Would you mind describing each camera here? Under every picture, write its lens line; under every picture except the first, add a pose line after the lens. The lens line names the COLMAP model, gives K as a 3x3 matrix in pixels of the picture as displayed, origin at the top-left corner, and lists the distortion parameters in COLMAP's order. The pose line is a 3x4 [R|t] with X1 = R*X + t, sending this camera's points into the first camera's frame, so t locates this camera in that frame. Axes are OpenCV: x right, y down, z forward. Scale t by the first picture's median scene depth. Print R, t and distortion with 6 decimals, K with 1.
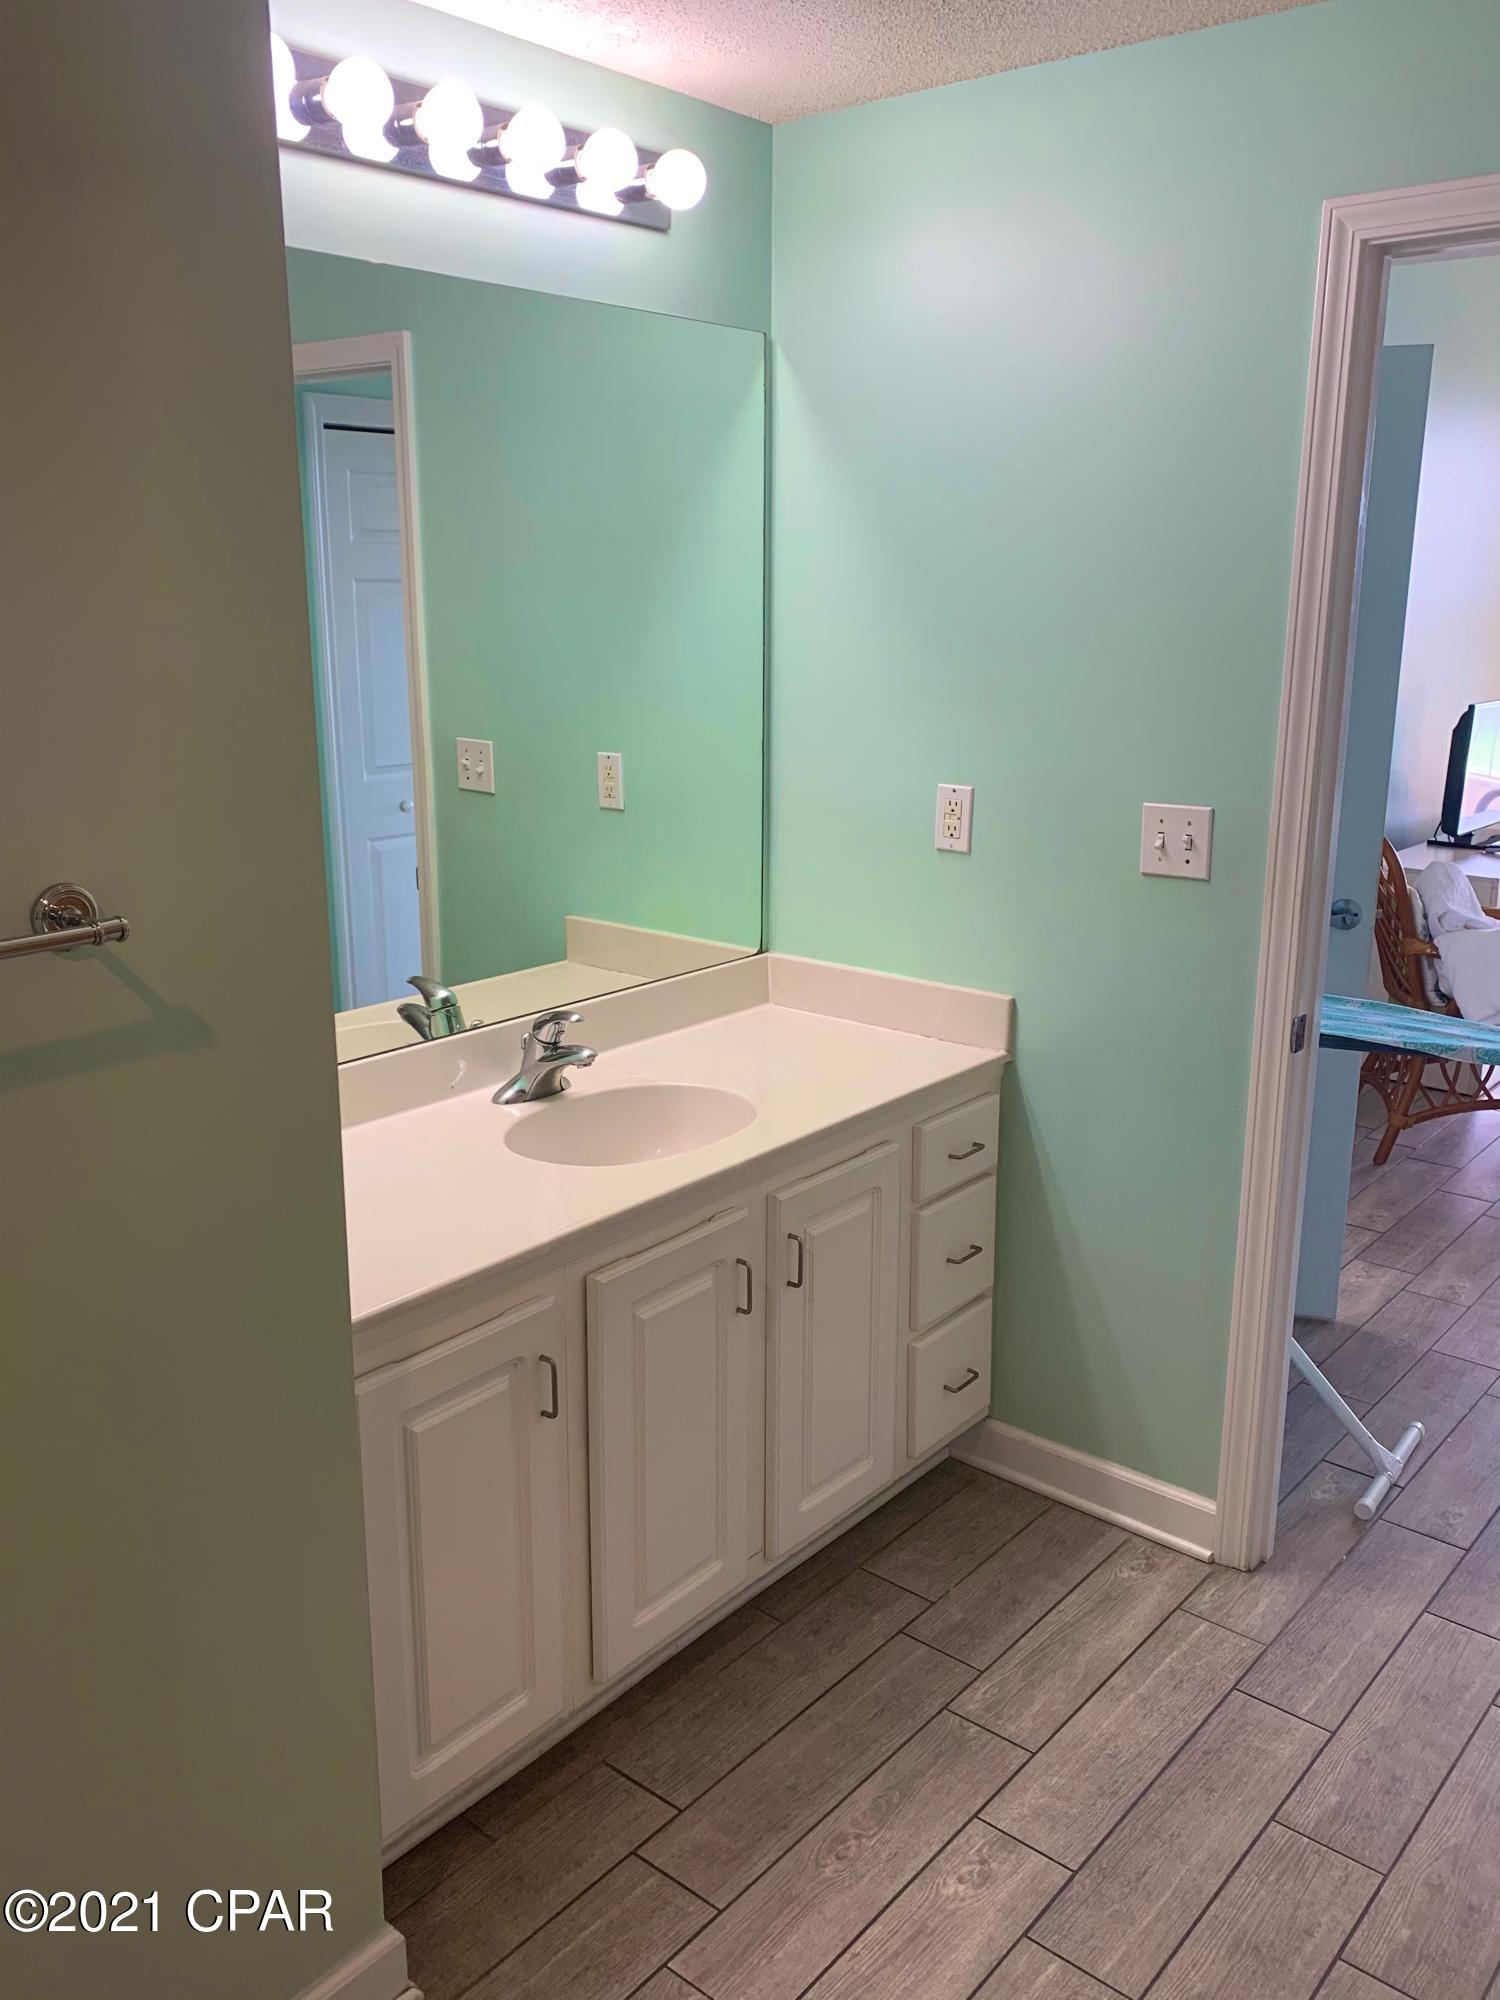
lens RADIAL K [[1629.0, 0, 747.1], [0, 1629.0, 1043.1], [0, 0, 1]] dist [0.057144, -0.075533]
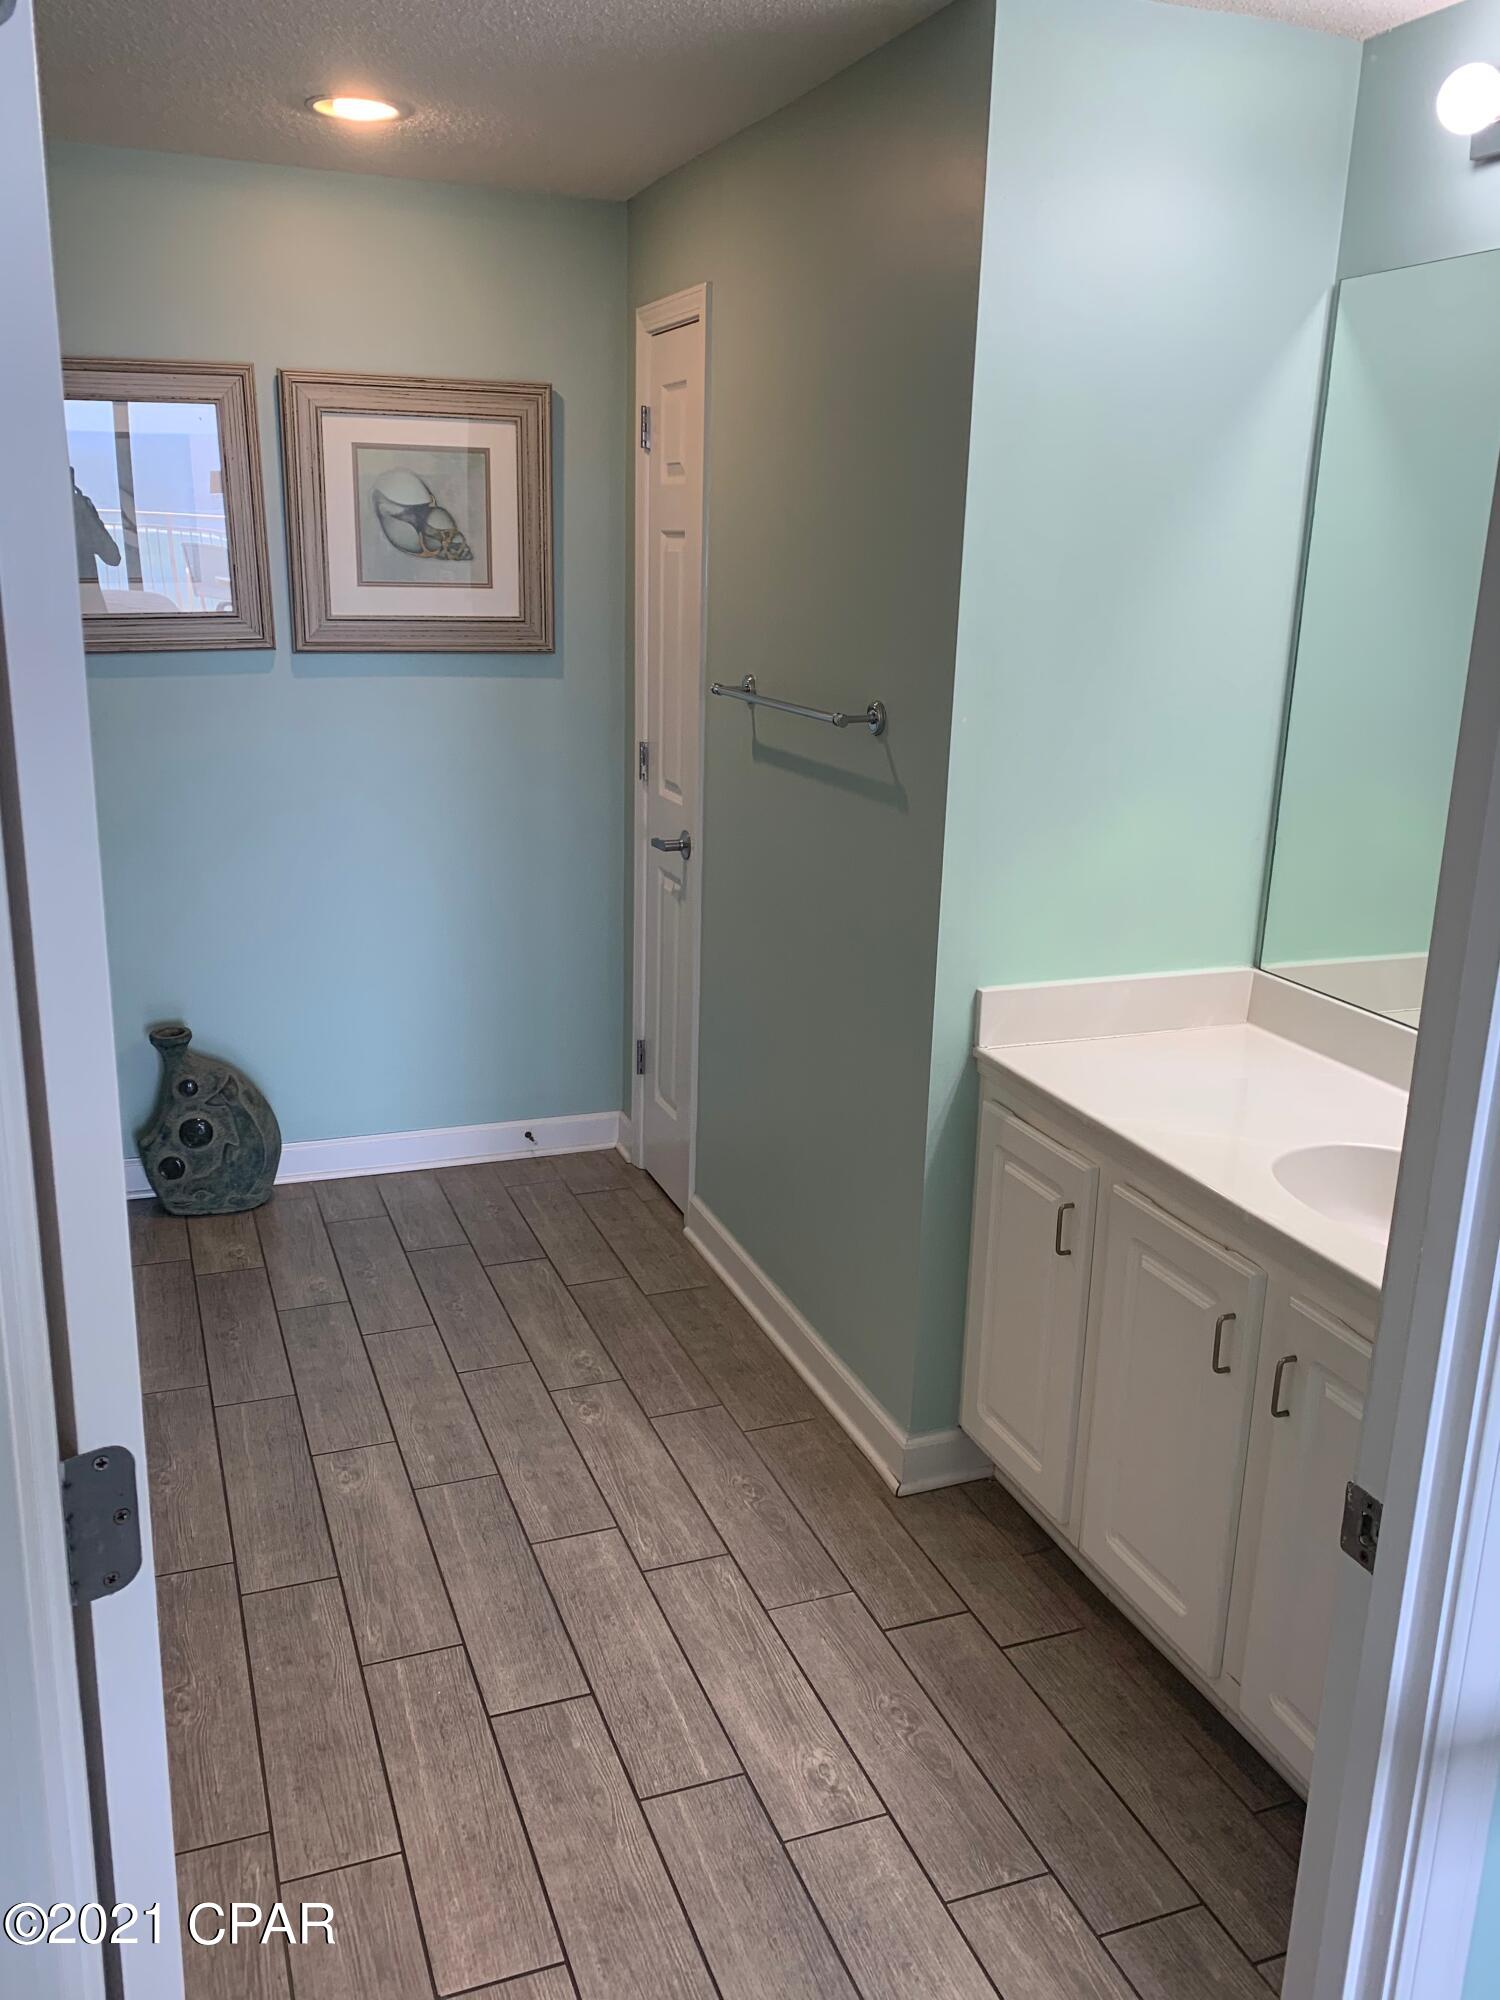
lens RADIAL K [[1629.0, 0, 743.6], [0, 1629.0, 1001.5], [0, 0, 1]] dist [0.057144, -0.075533]
pose [[-0.486960, 0.227902, -0.843167, 0.945585], [-0.262307, 0.882636, 0.390062, -0.336194], [0.833106, 0.411113, -0.370028, 1.146997]]
